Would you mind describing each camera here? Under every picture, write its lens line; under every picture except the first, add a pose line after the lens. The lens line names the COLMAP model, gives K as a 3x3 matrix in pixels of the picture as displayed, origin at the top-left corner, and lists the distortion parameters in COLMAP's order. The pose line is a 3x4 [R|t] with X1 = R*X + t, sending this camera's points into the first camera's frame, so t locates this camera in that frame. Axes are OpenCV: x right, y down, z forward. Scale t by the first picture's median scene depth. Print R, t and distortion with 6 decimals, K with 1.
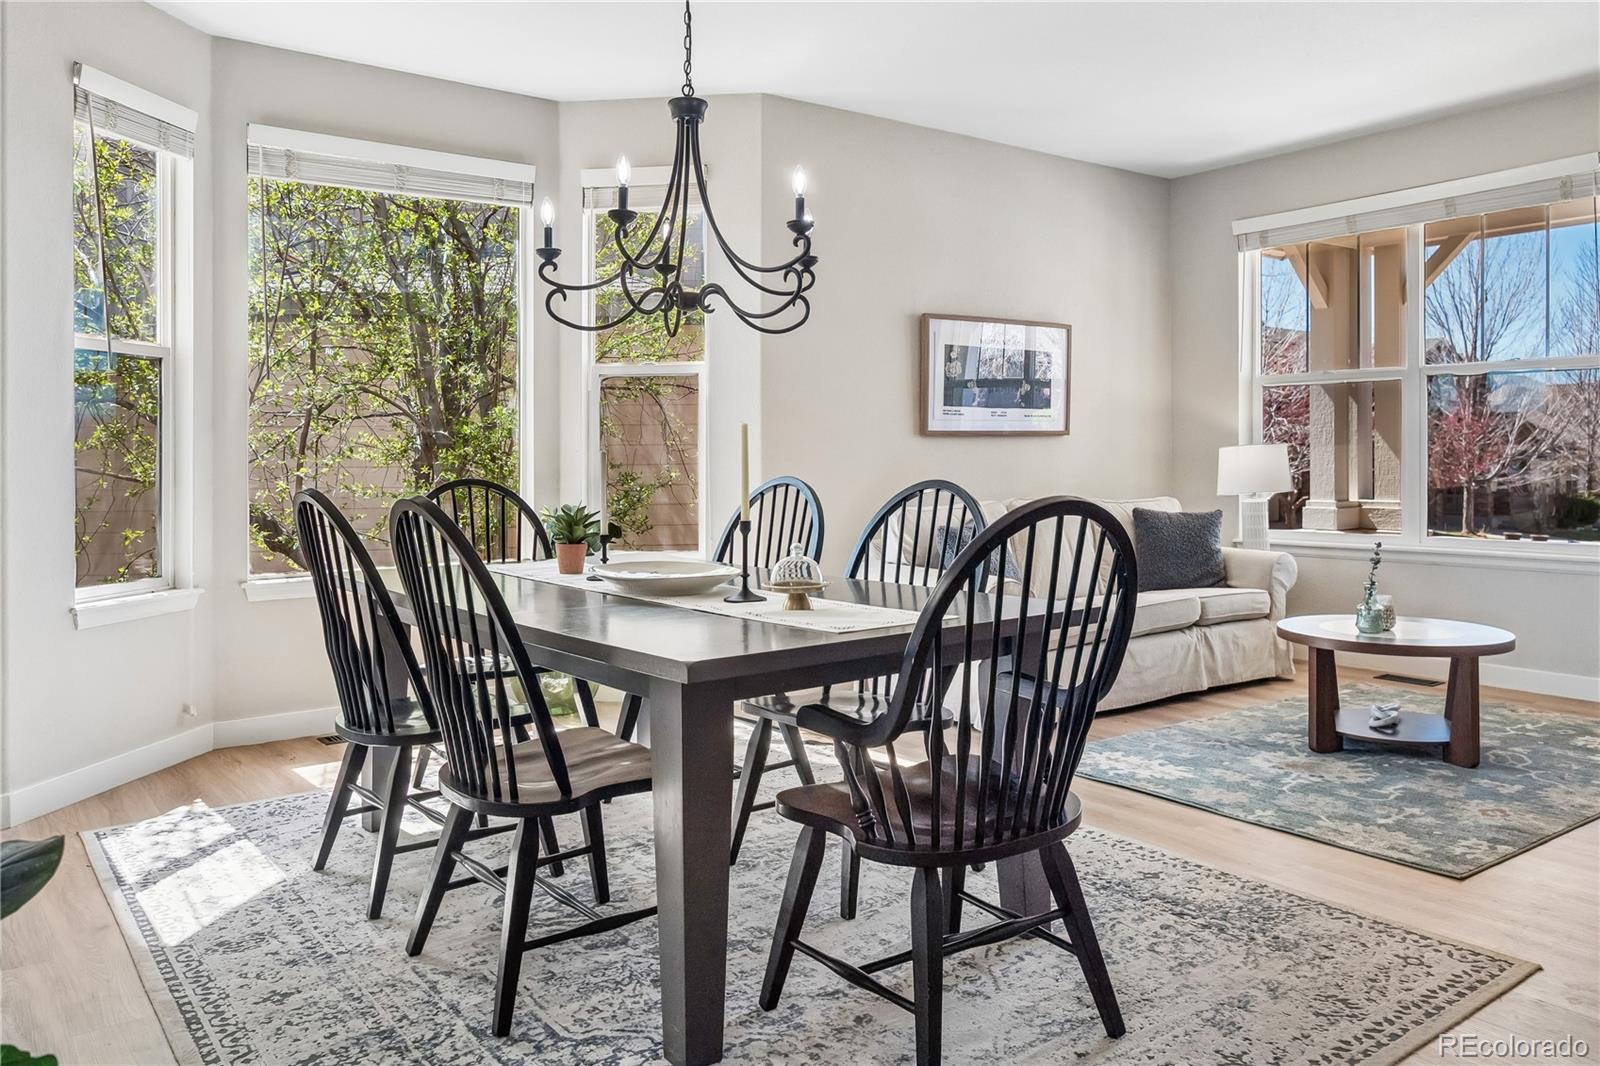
lens RADIAL K [[1177.4, 0, 798.0], [0, 1177.4, 464.2], [0, 0, 1]] dist [0.001604, 0.002070]
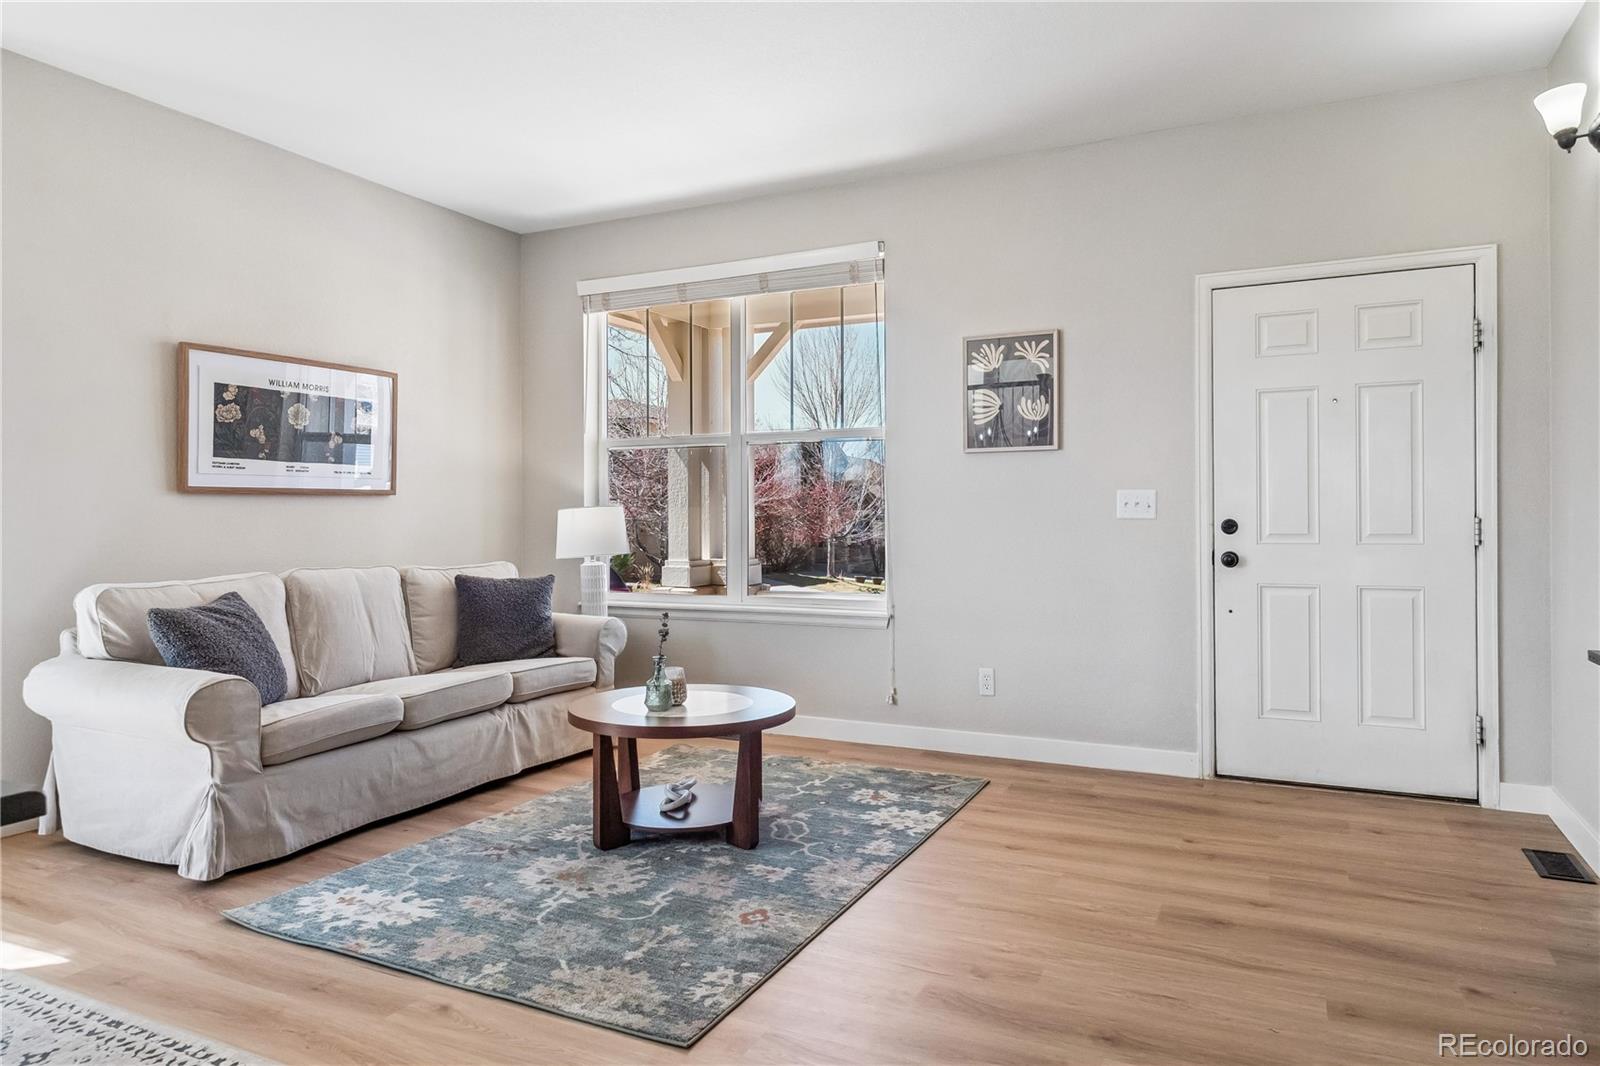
lens RADIAL K [[1006.9, 0, 798.7], [0, 1006.9, 519.9], [0, 0, 1]] dist [0.001943, -0.001675]
pose [[0.886899, 0.002651, 0.461955, 0.182901], [-0.000765, 0.999991, -0.004270, -0.003071], [-0.461962, 0.003433, 0.886893, 0.208278]]
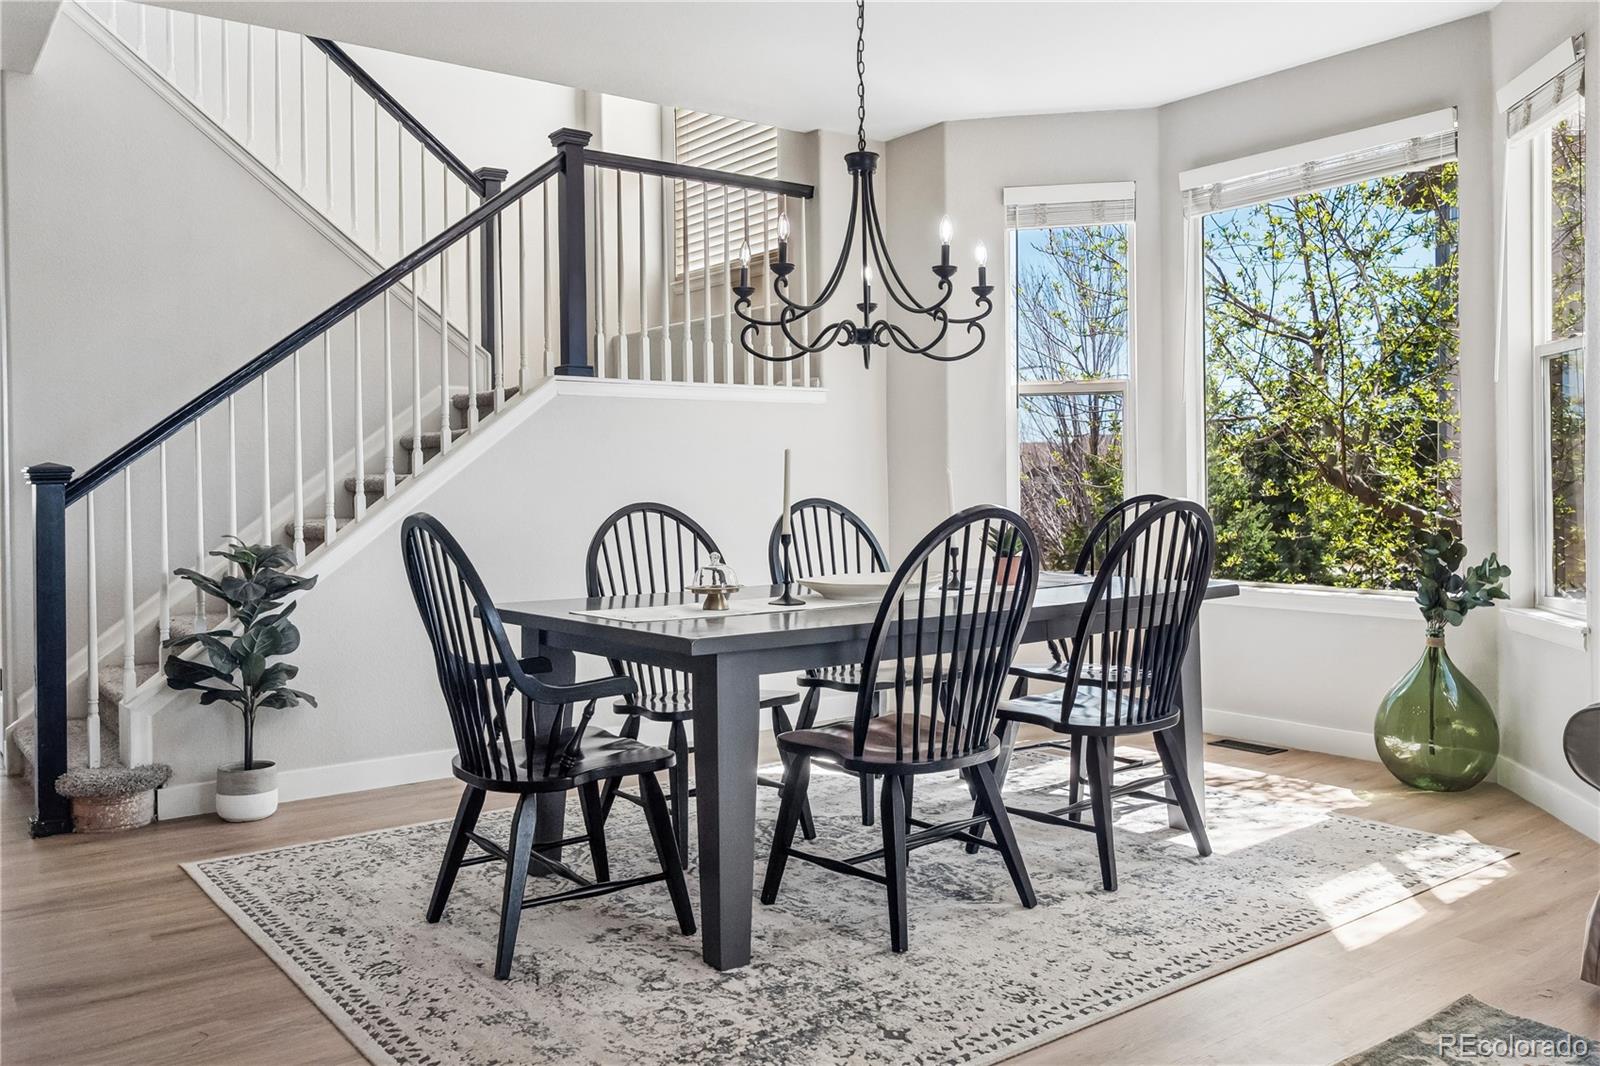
lens RADIAL K [[1275.5, 0, 805.8], [0, 1275.5, 529.3], [0, 0, 1]] dist [0.015457, 0.002900]
pose [[0.006273, 0.042471, -0.999078, 0.658808], [0.012441, 0.999017, 0.042547, -0.008127], [0.999903, -0.012697, 0.005738, 0.557161]]
